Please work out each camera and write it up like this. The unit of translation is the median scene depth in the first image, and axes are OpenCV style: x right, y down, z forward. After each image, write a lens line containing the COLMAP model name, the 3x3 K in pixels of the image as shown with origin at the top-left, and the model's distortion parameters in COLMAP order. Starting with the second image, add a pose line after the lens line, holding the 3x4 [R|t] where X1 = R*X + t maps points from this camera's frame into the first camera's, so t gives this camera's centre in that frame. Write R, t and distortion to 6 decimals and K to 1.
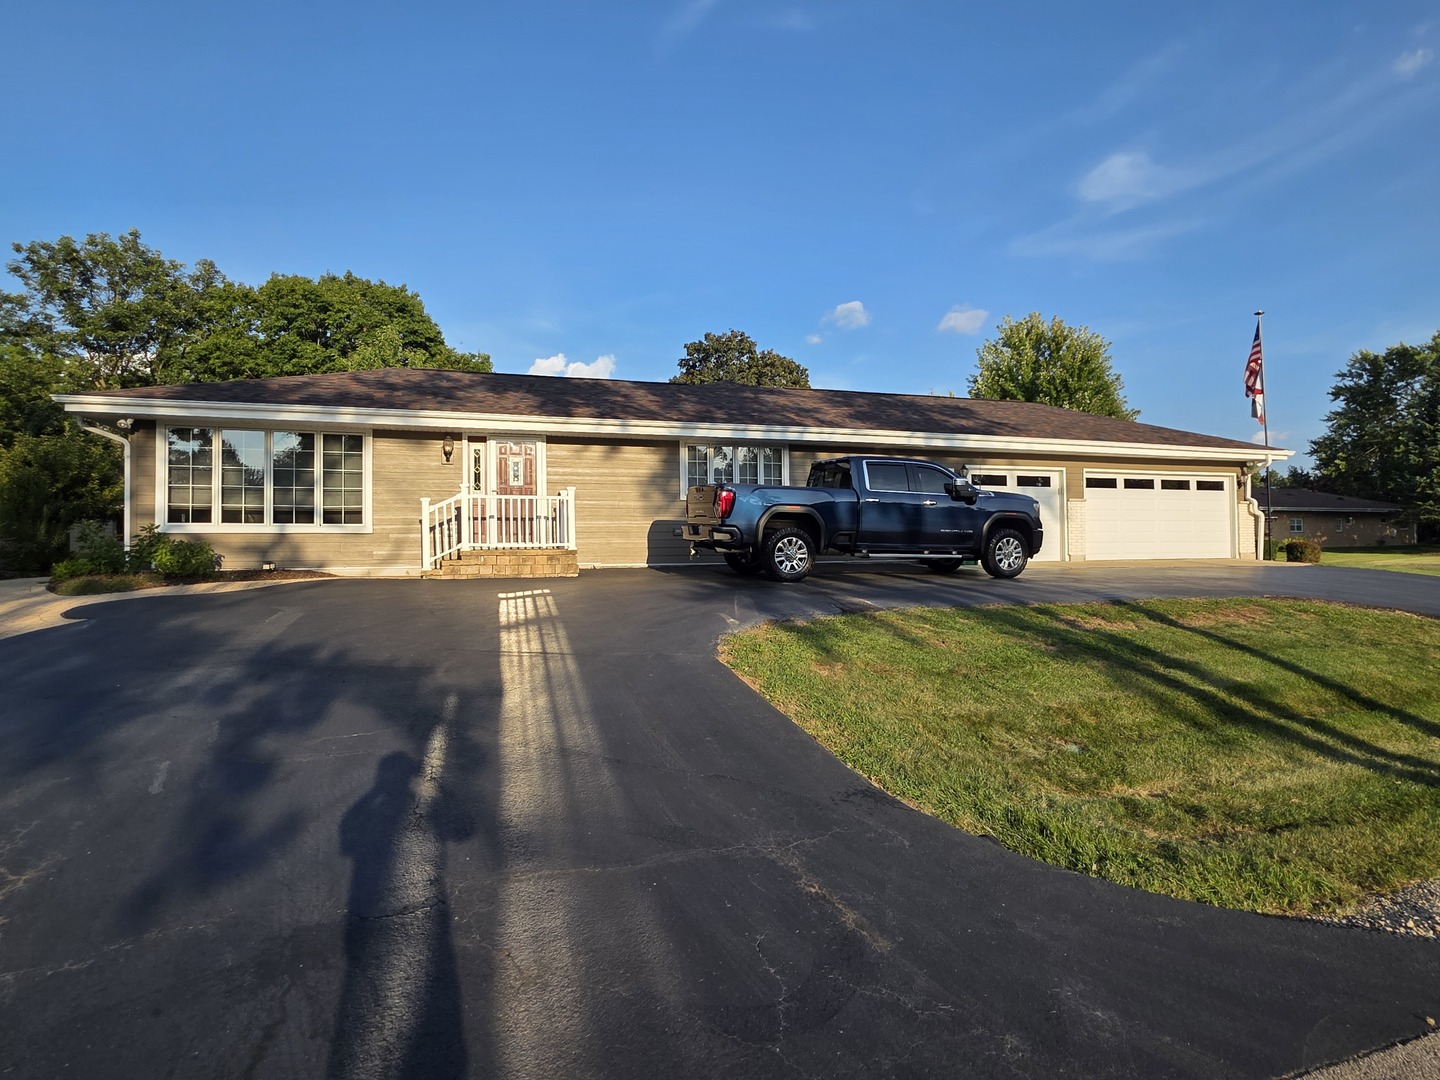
lens RADIAL K [[776.0, 0, 721.4], [0, 776.0, 529.4], [0, 0, 1]] dist [0.000420, 0.000709]
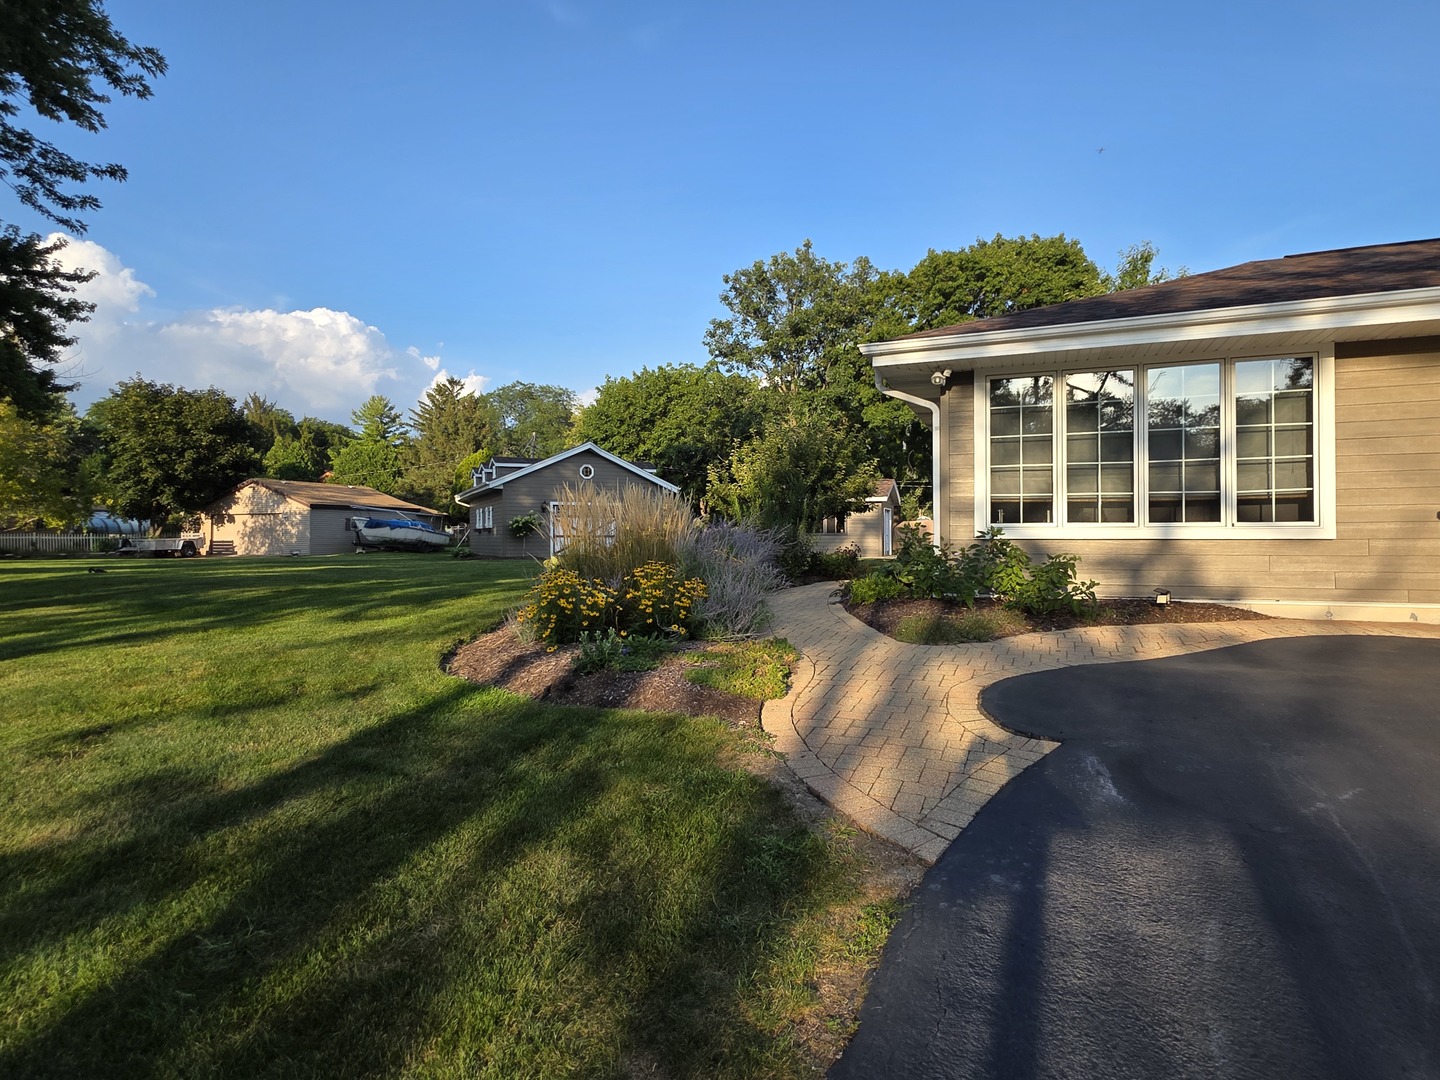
lens RADIAL K [[776.0, 0, 721.4], [0, 776.0, 529.4], [0, 0, 1]] dist [0.000420, 0.000709]
pose [[0.752656, 0.000111, -0.658414, -0.406079], [0.012598, 0.999814, 0.014570, -0.014181], [0.658293, -0.019261, 0.752515, 0.315157]]
